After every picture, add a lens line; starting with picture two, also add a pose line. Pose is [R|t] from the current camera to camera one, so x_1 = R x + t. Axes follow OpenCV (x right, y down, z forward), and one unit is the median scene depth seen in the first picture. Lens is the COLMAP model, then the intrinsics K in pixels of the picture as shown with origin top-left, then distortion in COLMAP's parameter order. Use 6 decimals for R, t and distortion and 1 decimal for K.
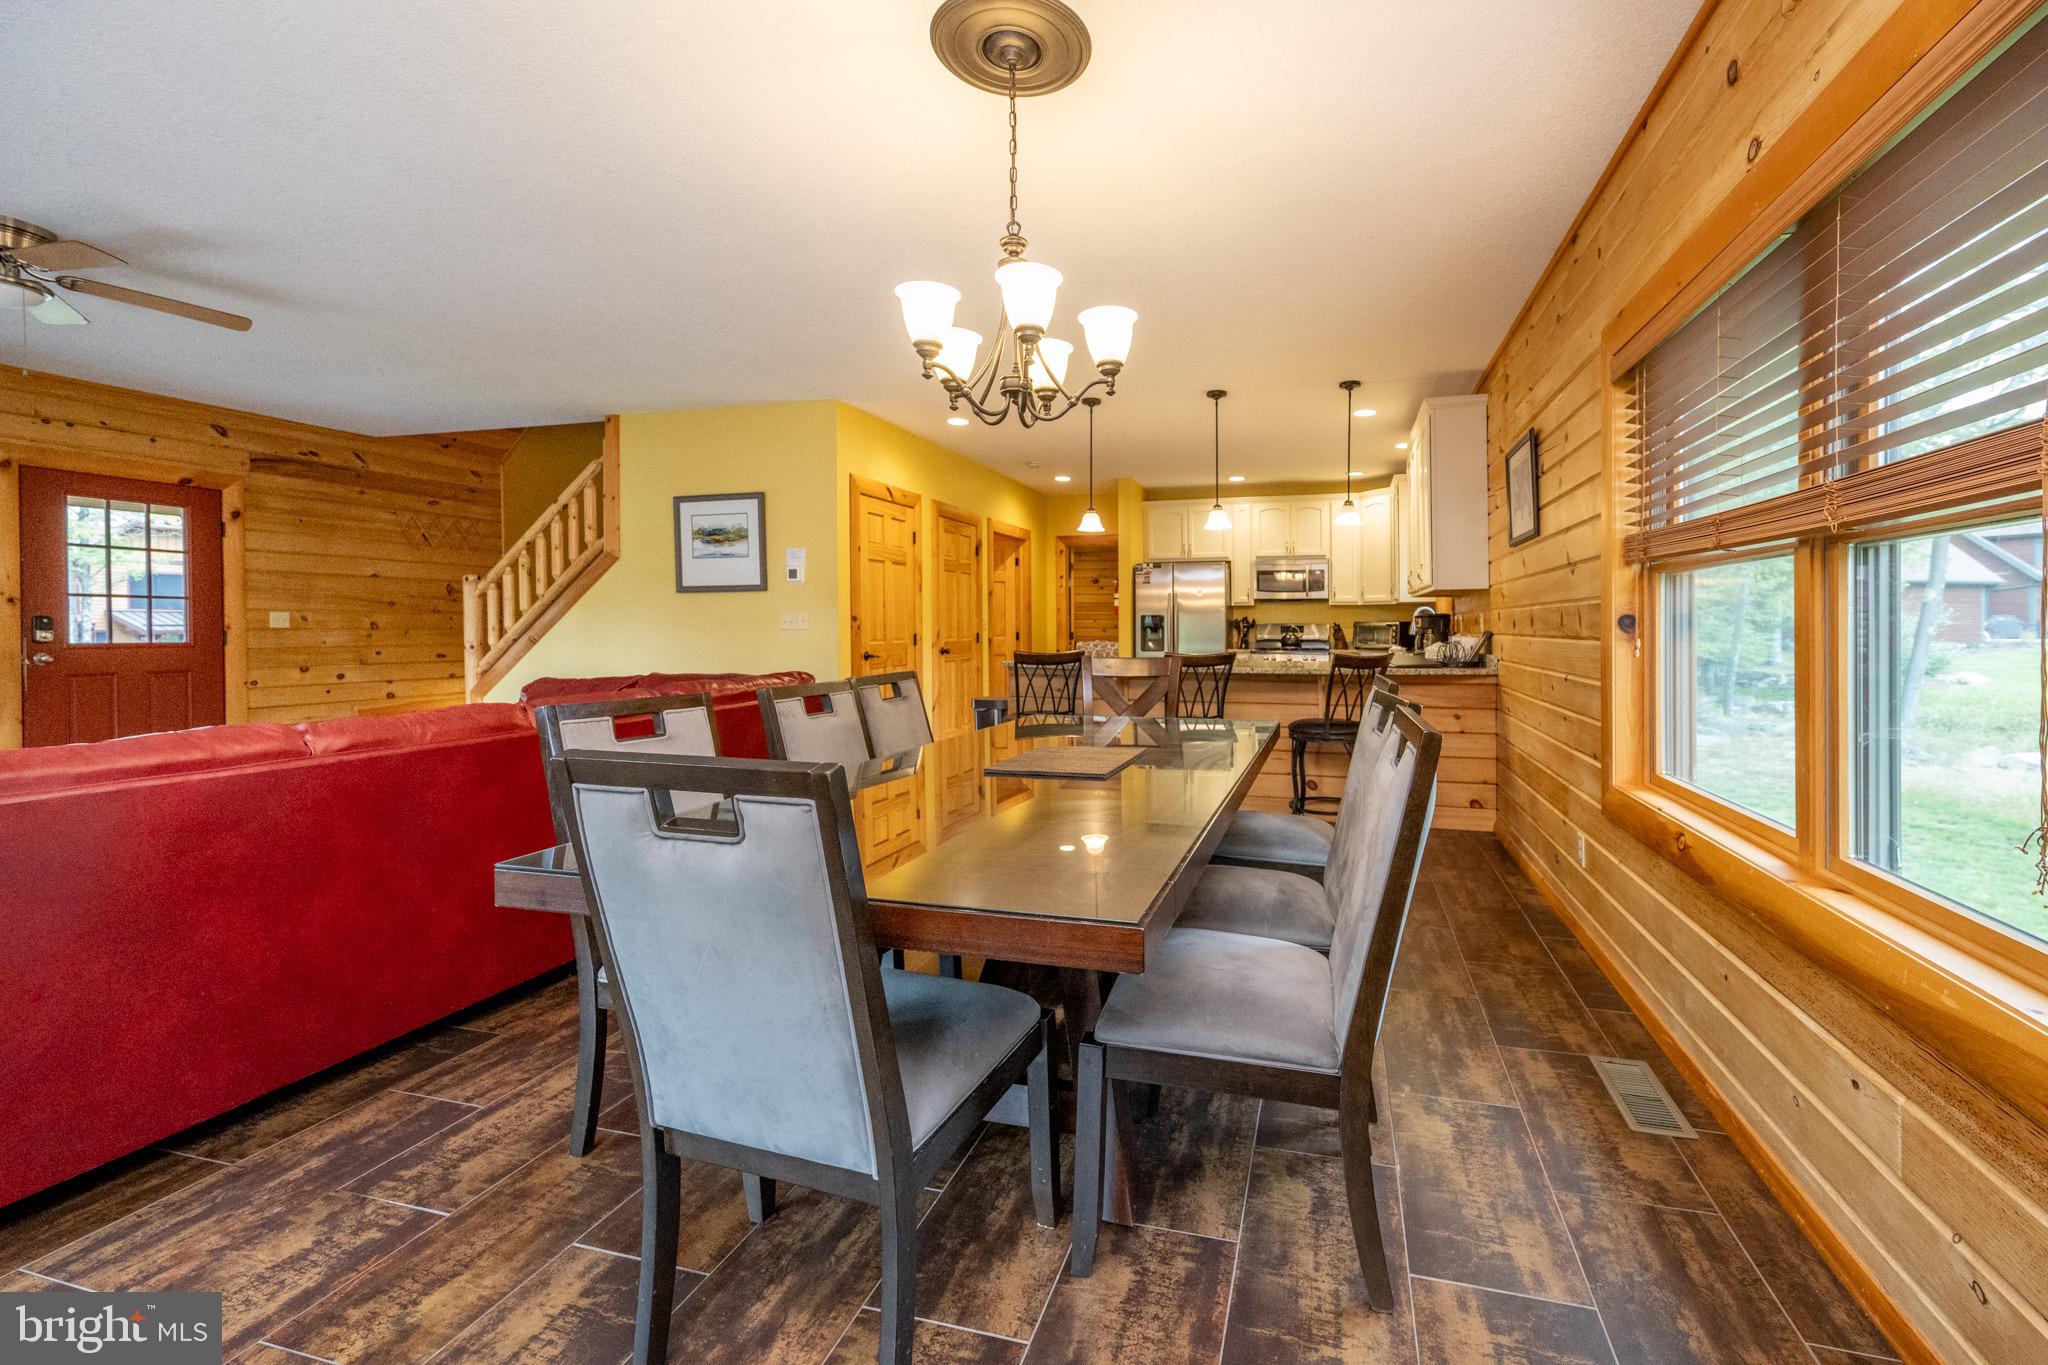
lens RADIAL K [[819.7, 0, 1100.8], [0, 819.7, 641.6], [0, 0, 1]] dist [0.001346, 0.000632]
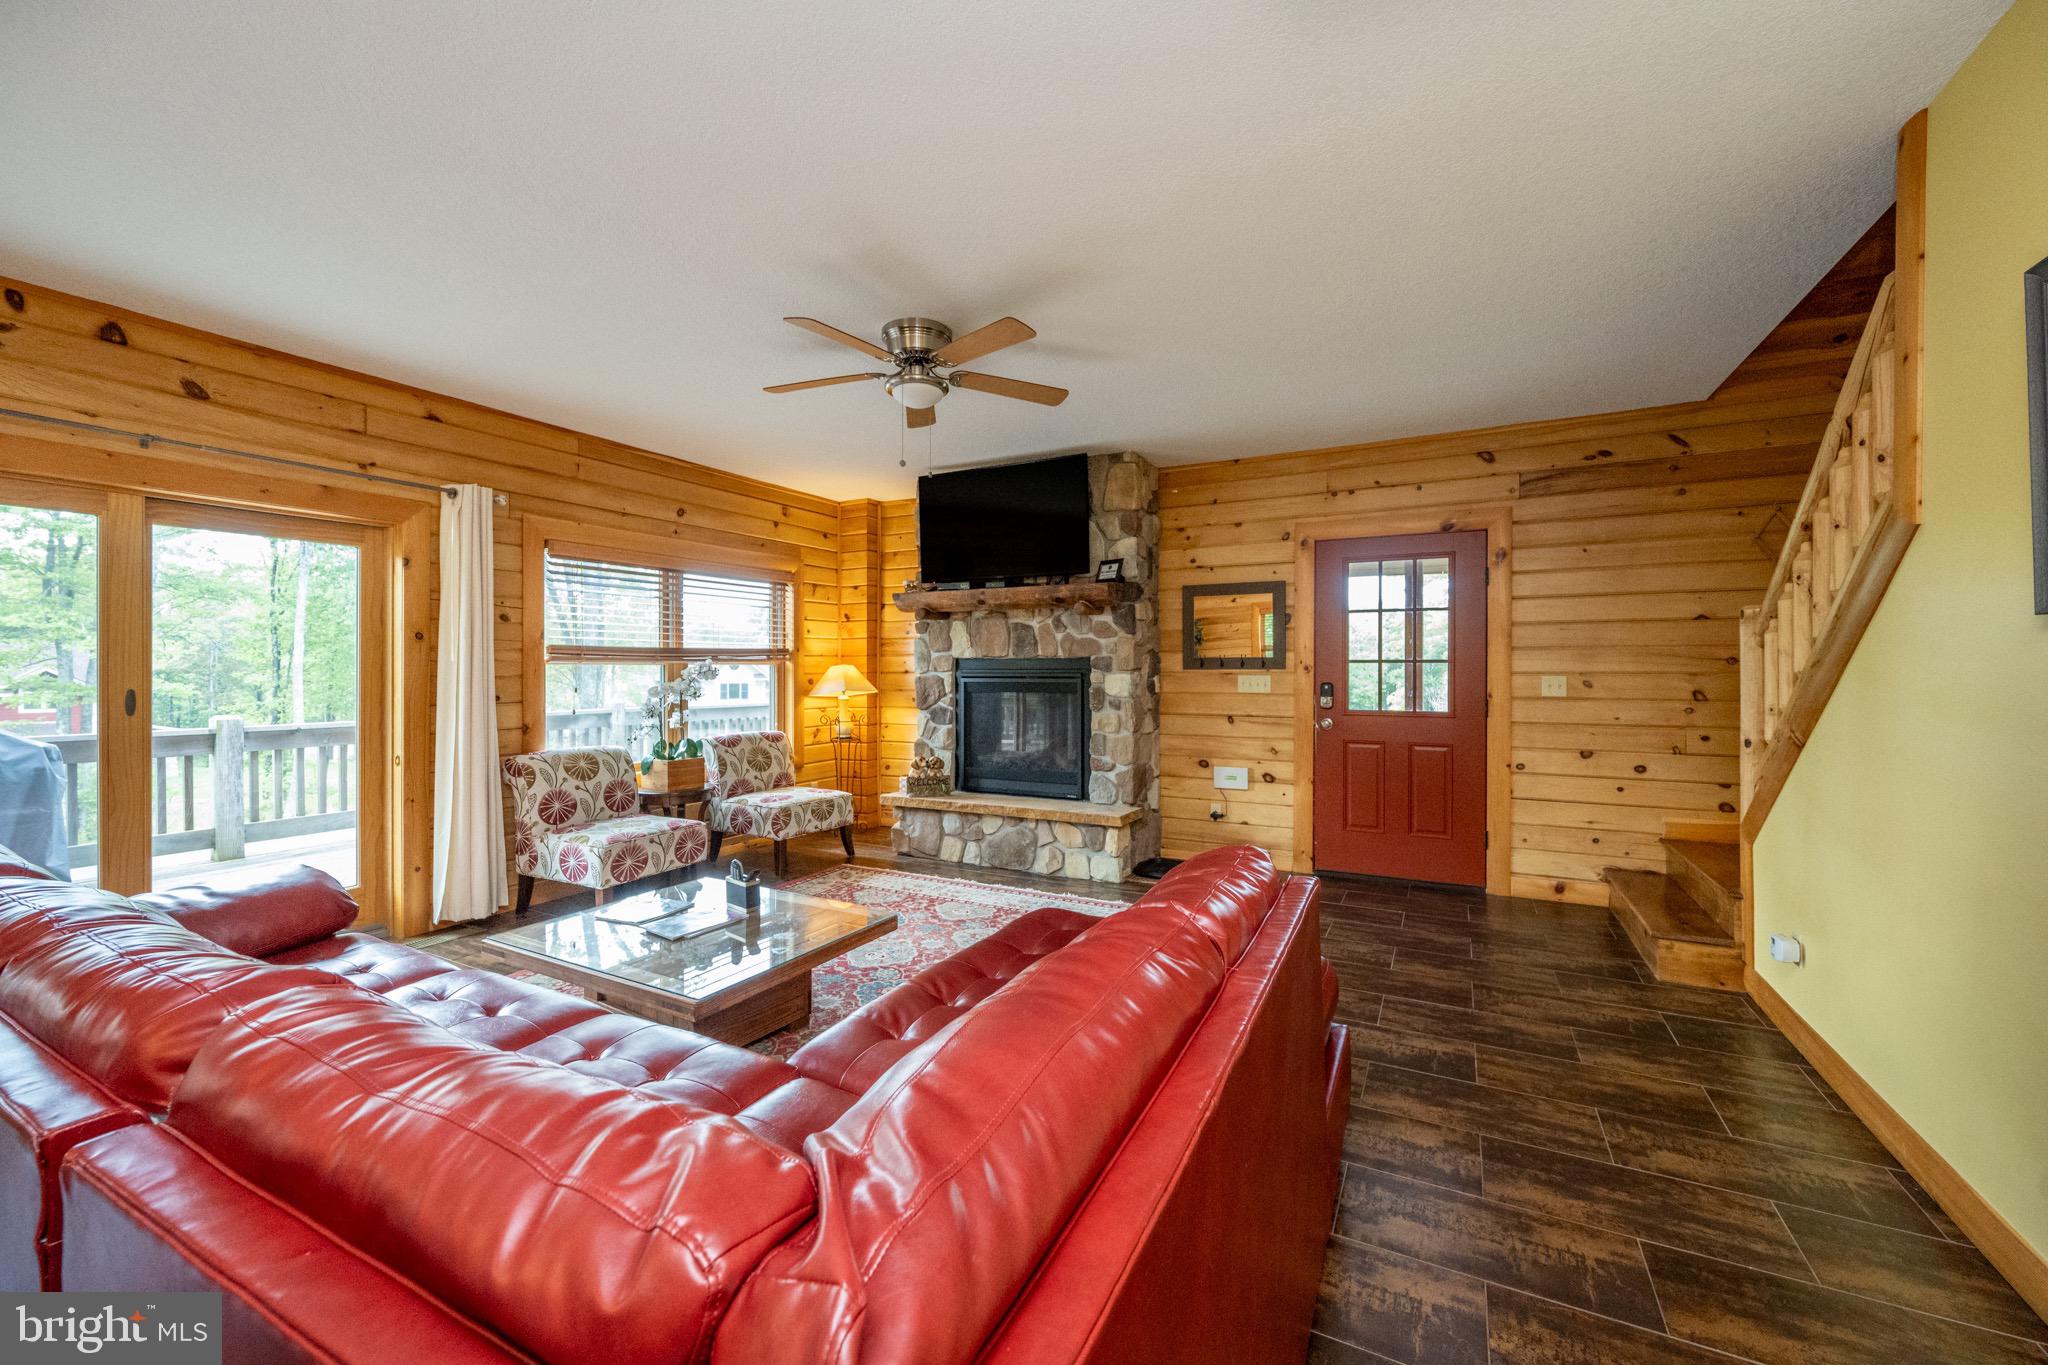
lens RADIAL K [[819.7, 0, 1010.1], [0, 819.7, 668.2], [0, 0, 1]] dist [0.001346, 0.000632]
pose [[-0.263734, -0.005875, -0.964578, -0.144836], [-0.020956, 0.999780, -0.000360, -0.032901], [0.964368, 0.020118, -0.263799, 0.732357]]
